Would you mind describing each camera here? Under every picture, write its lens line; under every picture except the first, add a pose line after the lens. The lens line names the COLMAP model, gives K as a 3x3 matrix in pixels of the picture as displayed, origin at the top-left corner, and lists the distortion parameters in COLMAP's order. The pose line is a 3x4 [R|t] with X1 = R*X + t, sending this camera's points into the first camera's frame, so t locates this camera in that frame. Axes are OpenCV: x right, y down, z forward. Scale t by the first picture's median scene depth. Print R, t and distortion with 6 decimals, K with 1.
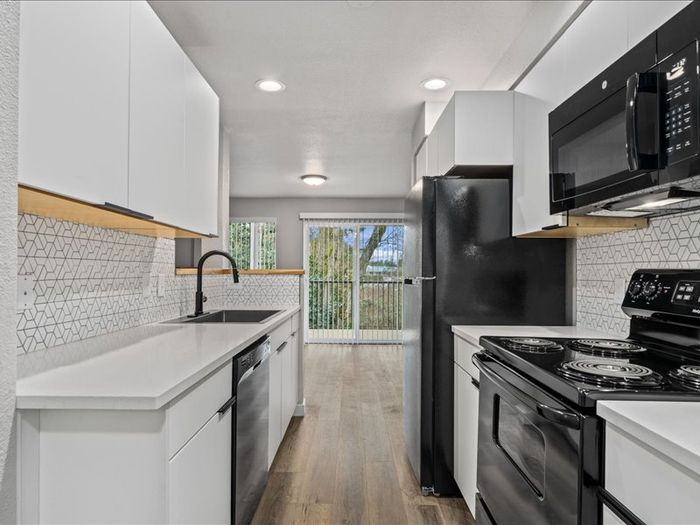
lens RADIAL K [[434.2, 0, 351.3], [0, 434.2, 265.5], [0, 0, 1]] dist [0.010277, 0.000009]
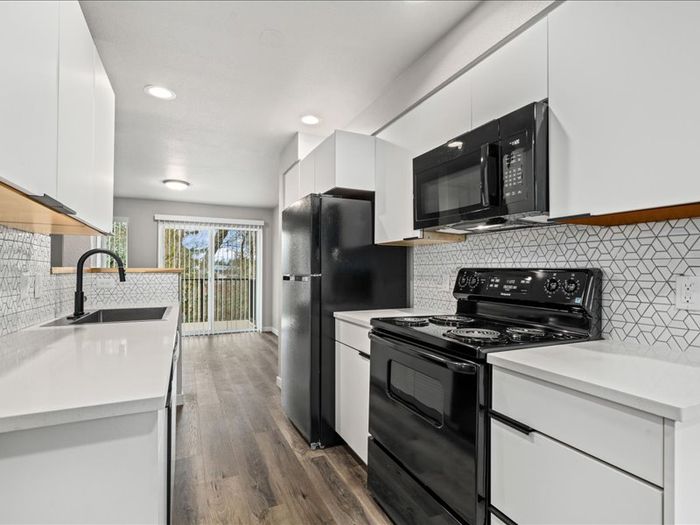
lens RADIAL K [[356.9, 0, 352.9], [0, 356.9, 263.0], [0, 0, 1]] dist [0.014698, 0.000459]
pose [[0.900884, 0.007032, 0.434004, -0.172357], [-0.004763, 0.999969, -0.006315, -0.000194], [-0.434035, 0.003622, 0.900889, 0.025743]]
